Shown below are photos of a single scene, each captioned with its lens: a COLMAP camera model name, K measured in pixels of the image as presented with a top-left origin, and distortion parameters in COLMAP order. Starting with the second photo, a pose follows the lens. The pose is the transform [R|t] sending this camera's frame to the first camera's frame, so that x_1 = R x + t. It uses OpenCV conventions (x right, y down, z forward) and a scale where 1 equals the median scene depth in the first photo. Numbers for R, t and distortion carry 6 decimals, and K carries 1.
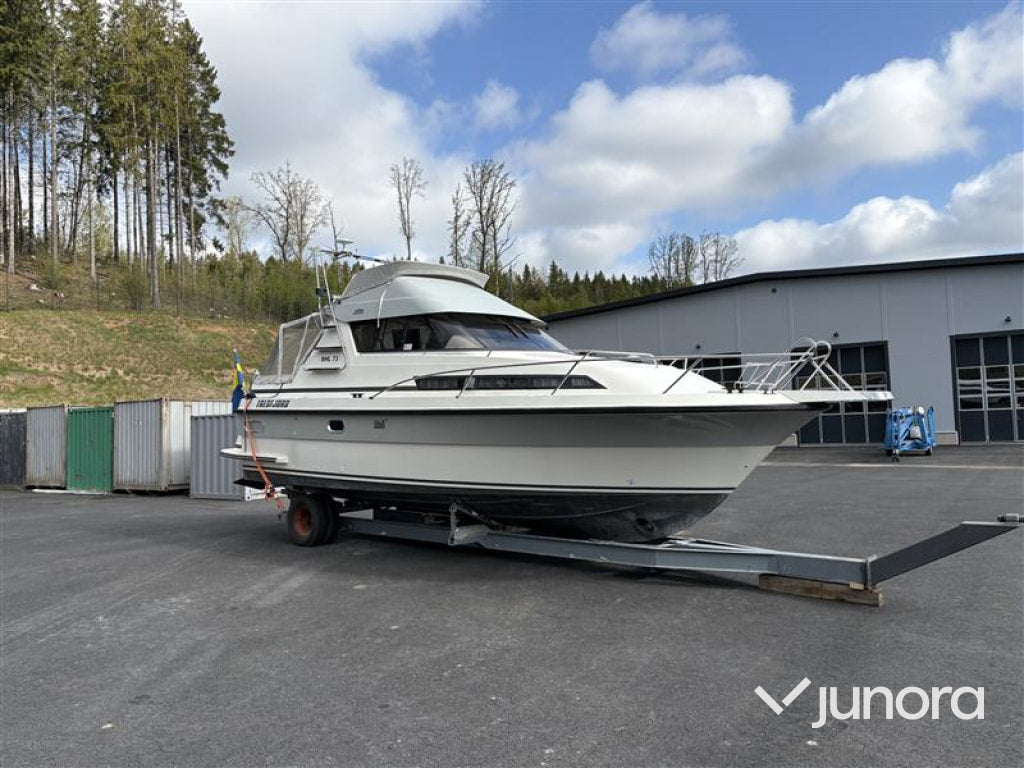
lens RADIAL K [[774.6, 0, 505.0], [0, 774.6, 387.7], [0, 0, 1]] dist [0.065645, -0.067072]
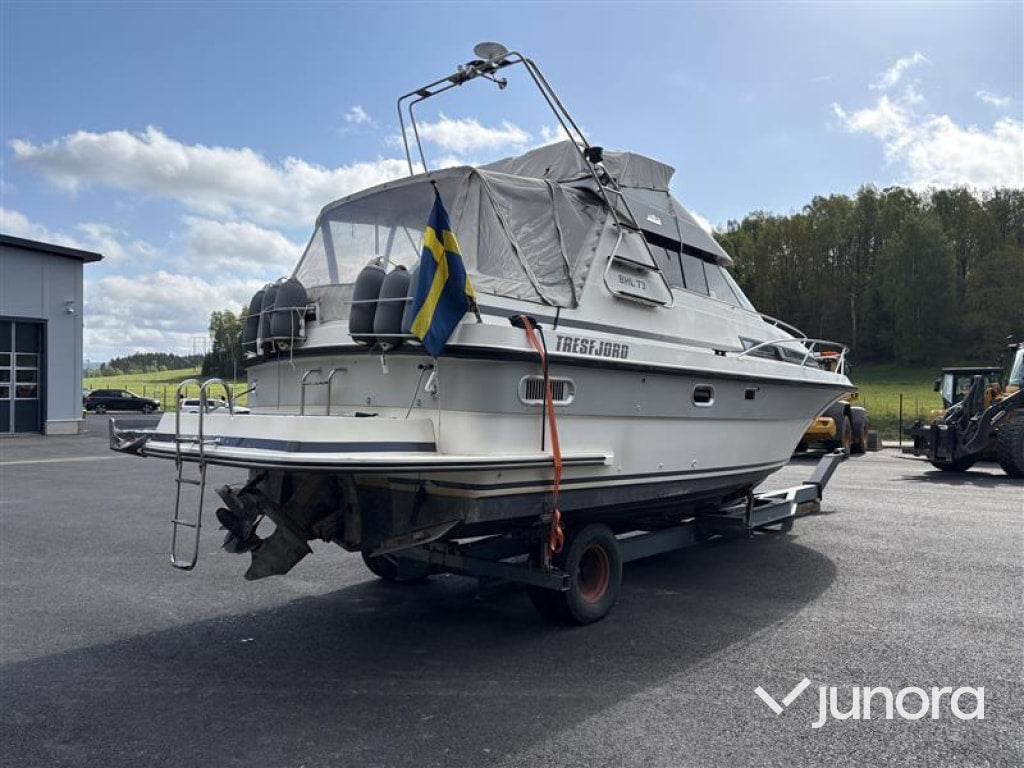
lens RADIAL K [[774.6, 0, 505.0], [0, 774.6, 387.7], [0, 0, 1]] dist [0.065645, -0.067072]
pose [[0.030352, 0.039577, 0.998755, -0.838682], [-0.041883, 0.998389, -0.038290, 0.071401], [-0.998661, -0.040669, 0.031960, 1.105379]]
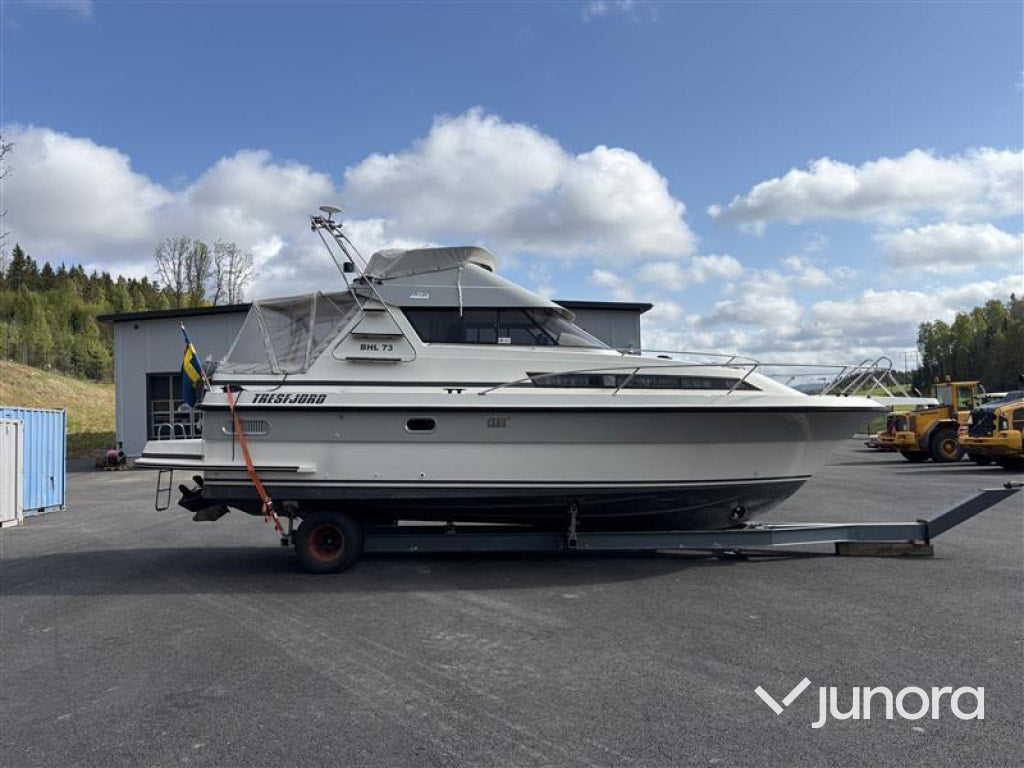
lens RADIAL K [[773.4, 0, 513.3], [0, 773.4, 387.8], [0, 0, 1]] dist [0.054549, -0.057555]
pose [[0.789648, 0.036540, 0.612471, -0.642867], [-0.023510, 0.999294, -0.029308, 0.029185], [-0.613110, 0.008744, 0.789949, 0.246508]]
